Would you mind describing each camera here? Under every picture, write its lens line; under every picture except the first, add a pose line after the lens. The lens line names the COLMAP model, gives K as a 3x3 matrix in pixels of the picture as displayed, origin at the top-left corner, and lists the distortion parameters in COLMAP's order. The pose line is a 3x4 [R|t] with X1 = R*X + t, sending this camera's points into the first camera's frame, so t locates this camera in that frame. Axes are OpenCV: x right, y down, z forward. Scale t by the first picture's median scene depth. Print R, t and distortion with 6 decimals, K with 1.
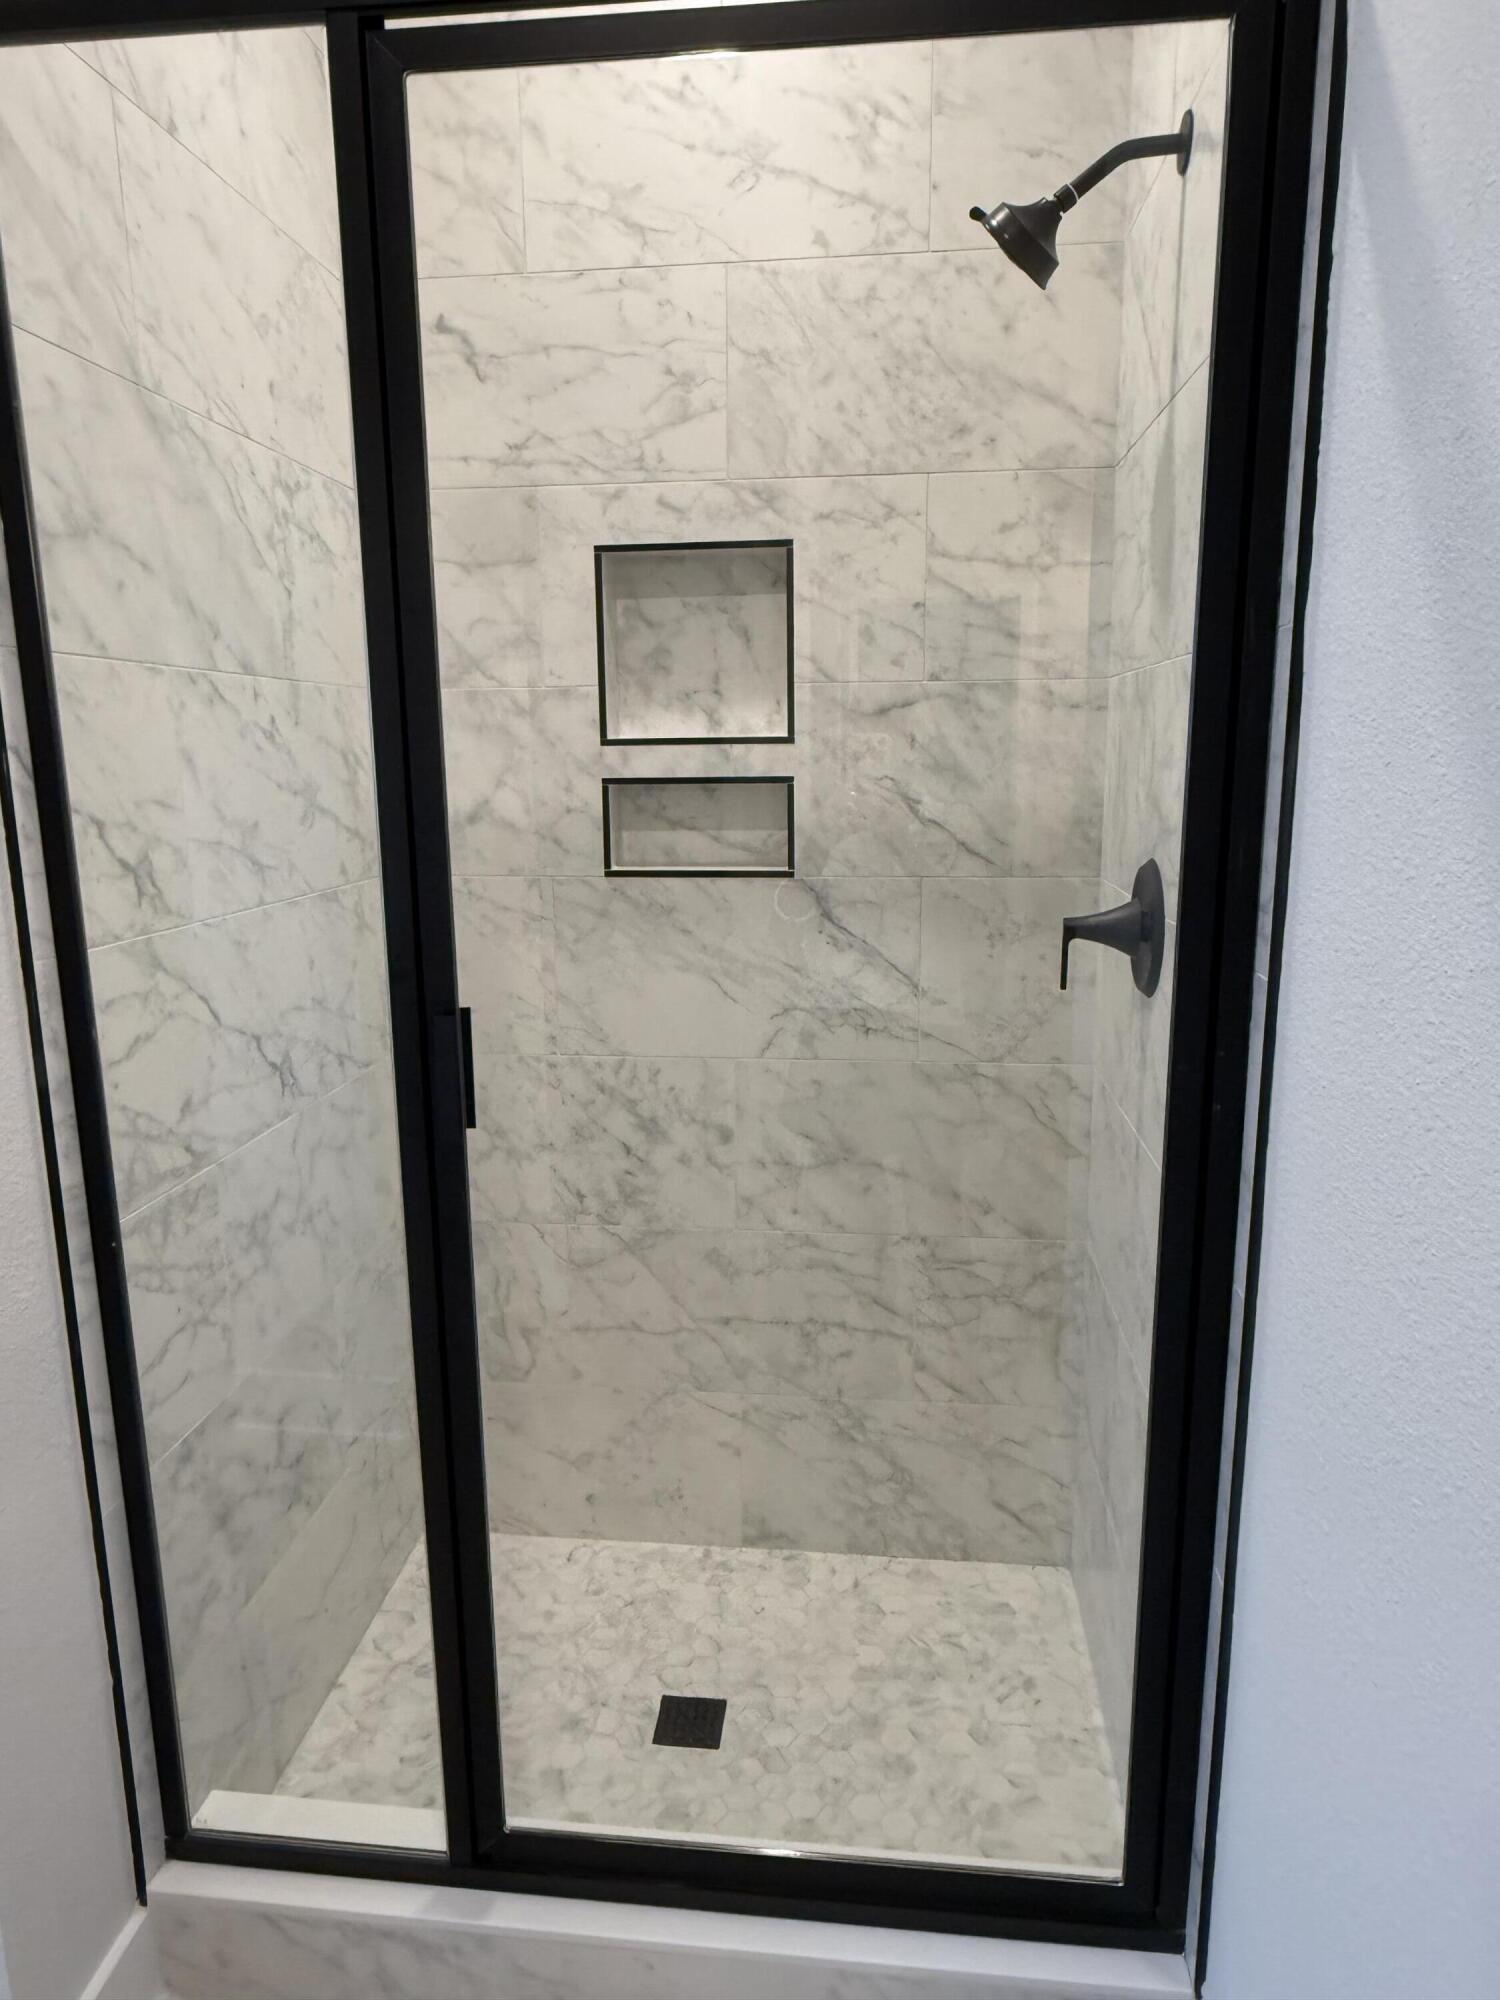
lens RADIAL K [[1291.5, 0, 742.6], [0, 1291.5, 1004.2], [0, 0, 1]] dist [-0.003657, 0.005515]
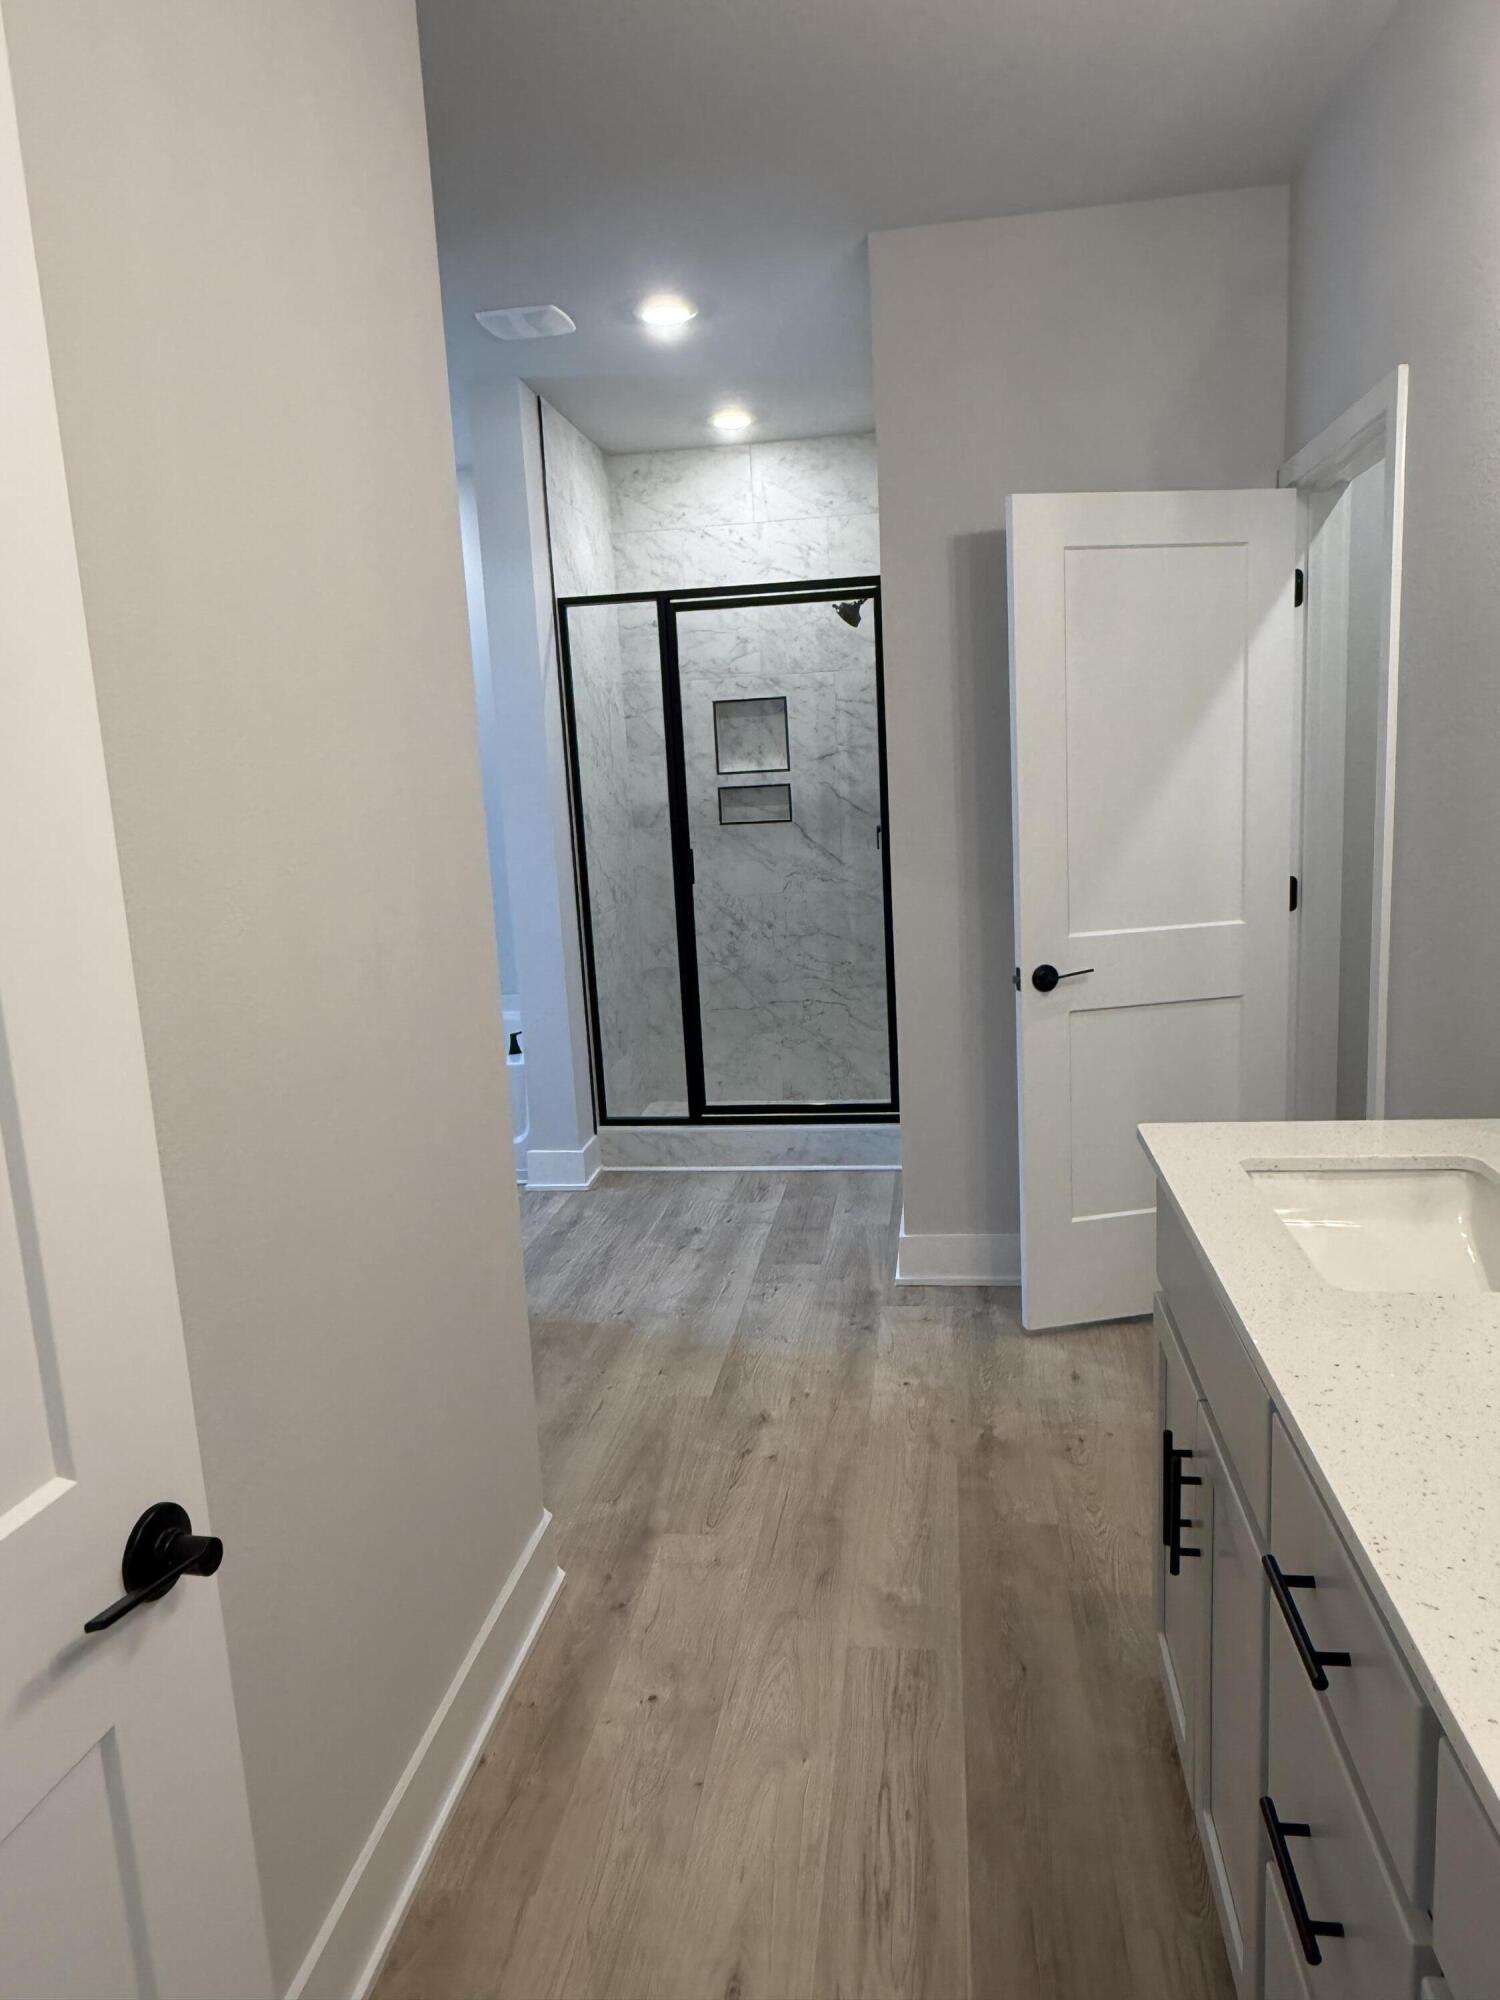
lens RADIAL K [[1291.5, 0, 751.4], [0, 1291.5, 996.8], [0, 0, 1]] dist [-0.003657, 0.005515]
pose [[0.998404, -0.035206, -0.044164, 0.060441], [0.034189, 0.999138, -0.023564, 0.315400], [0.044955, 0.022017, 0.998746, -1.612988]]
